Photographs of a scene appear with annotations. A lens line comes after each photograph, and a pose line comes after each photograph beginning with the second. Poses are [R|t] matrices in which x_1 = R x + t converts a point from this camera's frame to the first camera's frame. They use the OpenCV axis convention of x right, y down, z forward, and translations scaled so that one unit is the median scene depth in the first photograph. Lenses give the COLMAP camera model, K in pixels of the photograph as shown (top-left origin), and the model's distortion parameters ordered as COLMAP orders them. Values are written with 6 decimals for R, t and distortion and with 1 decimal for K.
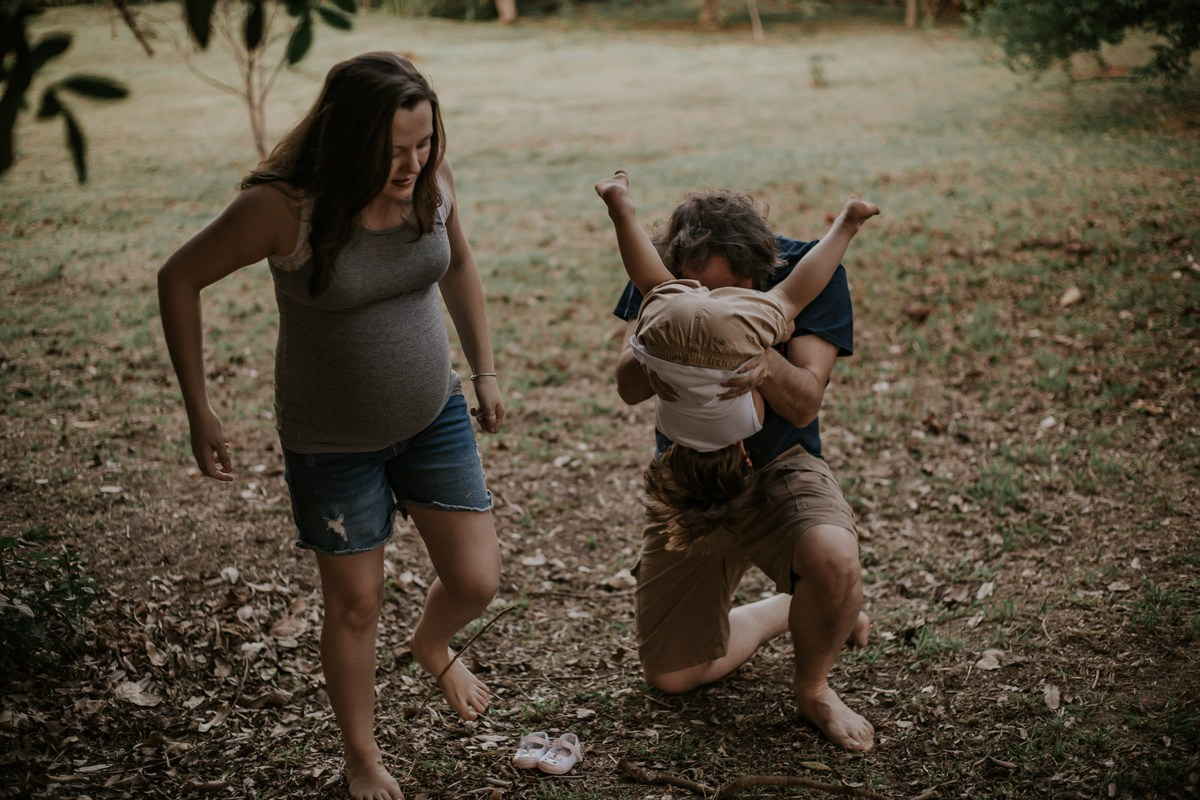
lens RADIAL K [[1754.9, 0, 606.6], [0, 1754.9, 404.1], [0, 0, 1]] dist [-0.105800, 0.000000]
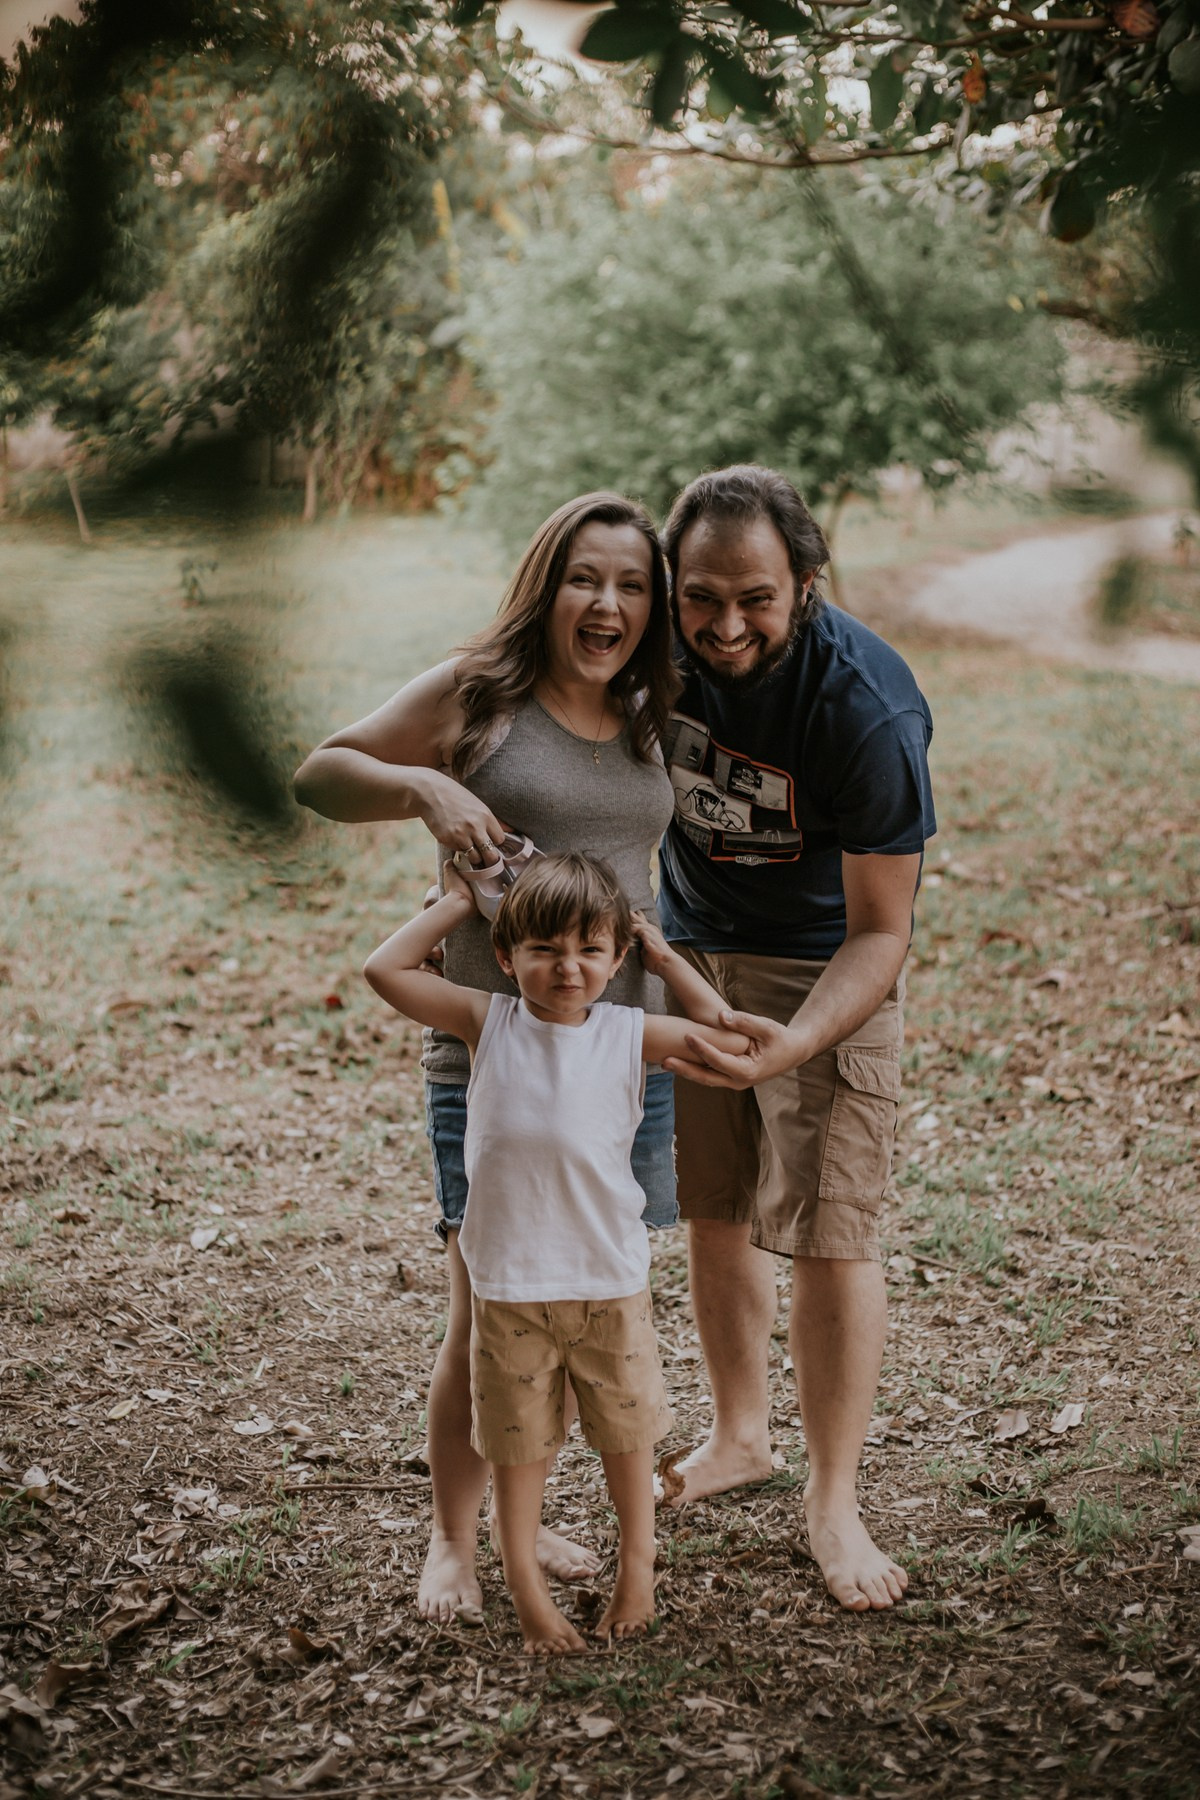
lens RADIAL K [[2632.4, 0, 594.5], [0, 2632.4, 885.9], [0, 0, 1]] dist [-0.105800, 0.000000]
pose [[0.954214, -0.028023, 0.297811, -0.185488], [0.050215, 0.996480, -0.067129, -0.022007], [-0.294881, 0.079010, 0.952262, 0.157879]]
